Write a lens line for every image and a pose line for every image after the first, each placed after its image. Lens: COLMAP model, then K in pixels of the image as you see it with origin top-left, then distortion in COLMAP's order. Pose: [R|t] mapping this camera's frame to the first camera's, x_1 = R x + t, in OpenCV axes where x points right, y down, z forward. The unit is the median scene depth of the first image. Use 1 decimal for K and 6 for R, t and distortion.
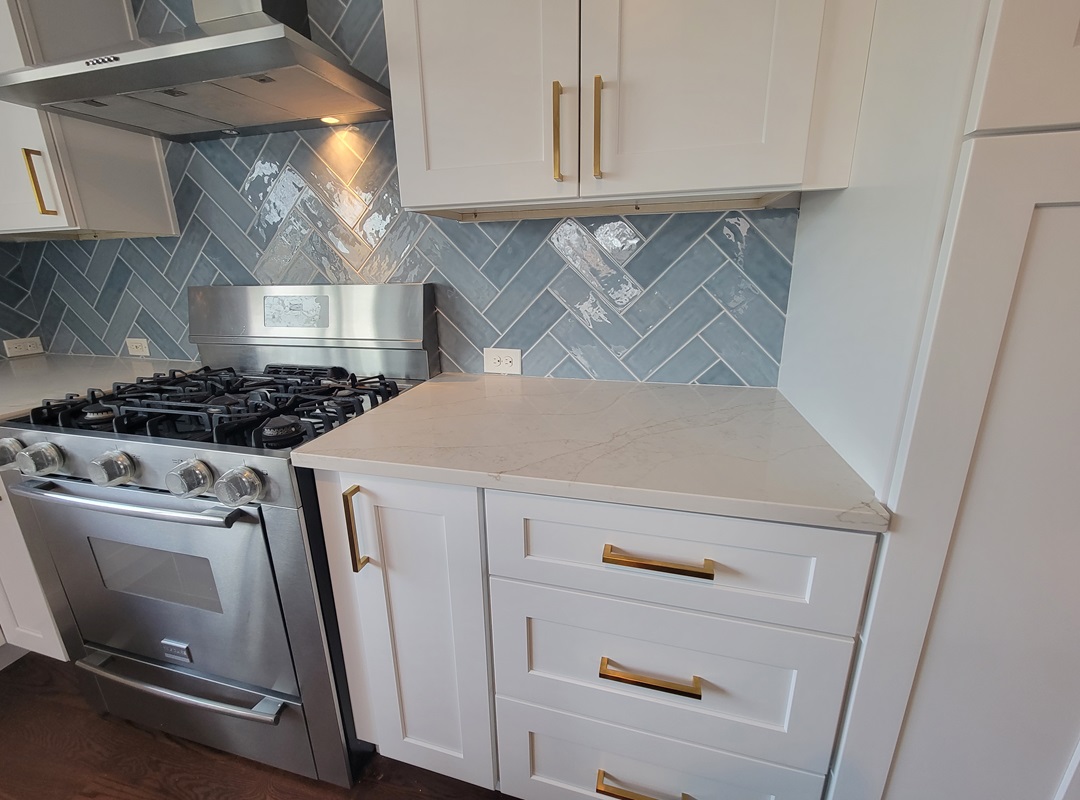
lens RADIAL K [[441.8, 0, 533.9], [0, 441.8, 380.8], [0, 0, 1]] dist [0.000228, -0.002437]
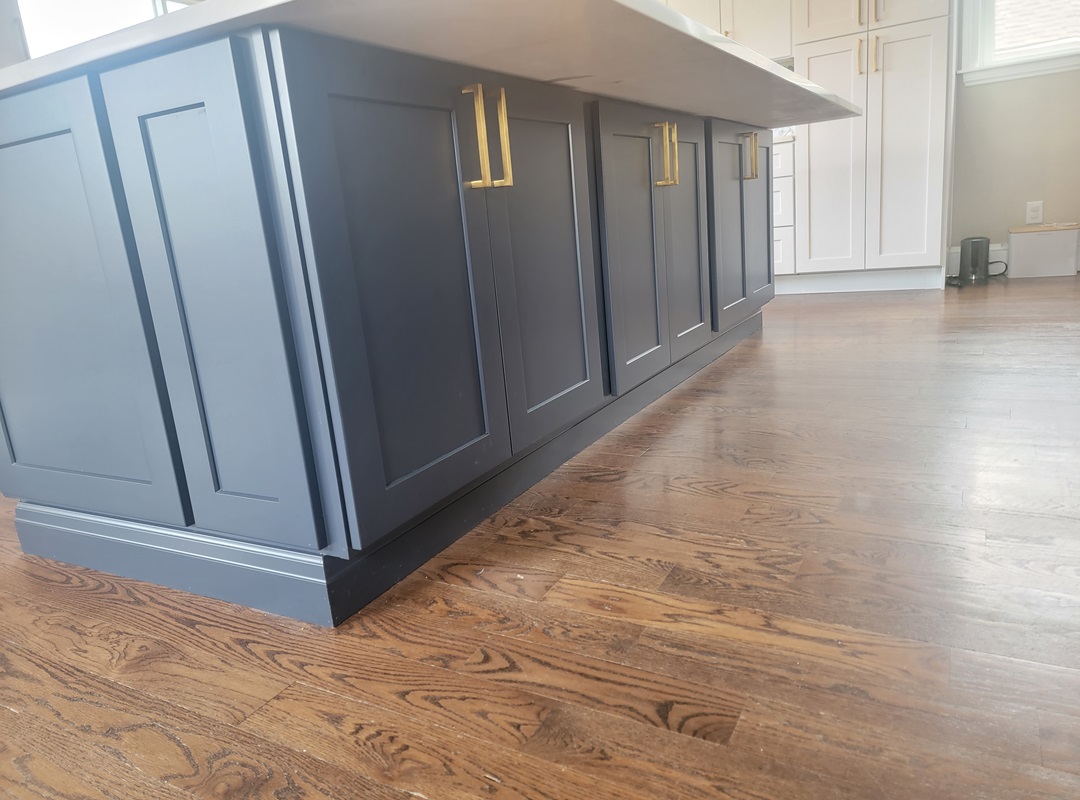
lens RADIAL K [[745.5, 0, 533.8], [0, 745.5, 400.4], [0, 0, 1]] dist [0.075378, -0.058050]
pose [[0.966035, -0.015429, -0.257949, 0.134093], [0.014755, 0.999881, -0.004549, 1.551211], [0.257989, 0.000588, 0.966148, -3.625361]]
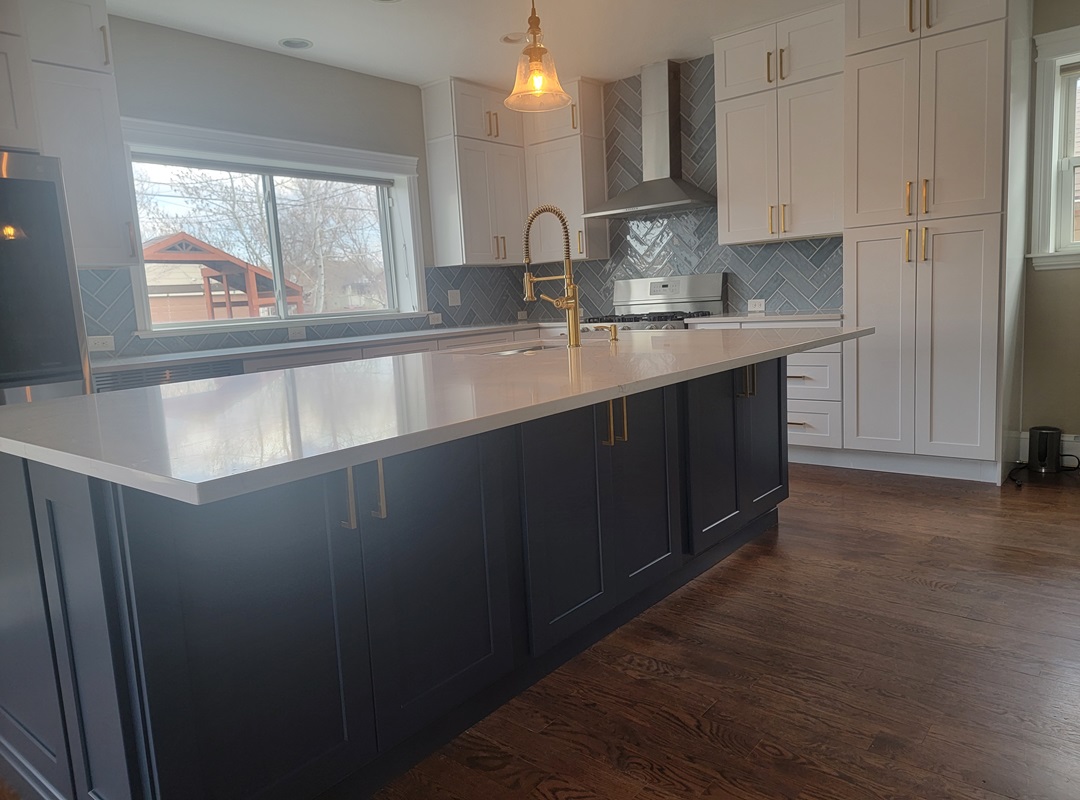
lens RADIAL K [[745.5, 0, 544.5], [0, 745.5, 397.1], [0, 0, 1]] dist [0.075378, -0.058050]
pose [[0.912353, 0.022068, -0.408809, 0.649742], [-0.064446, 0.993838, -0.090178, 1.049761], [0.404300, 0.108620, 0.908154, -3.581295]]
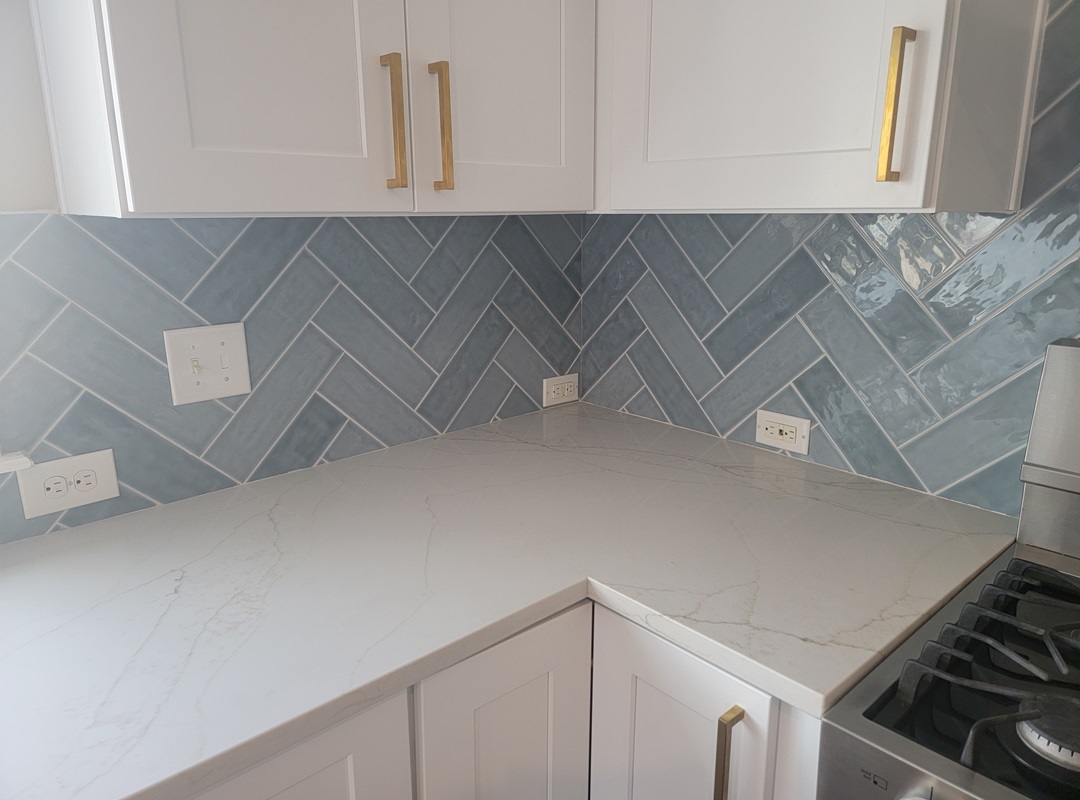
lens RADIAL K [[745.5, 0, 541.9], [0, 745.5, 392.4], [0, 0, 1]] dist [0.075378, -0.058050]
pose [[0.842590, 0.144086, -0.518924, -1.134293], [-0.148018, 0.988397, 0.034101, -0.175734], [0.517816, 0.048077, 0.854140, 0.253798]]
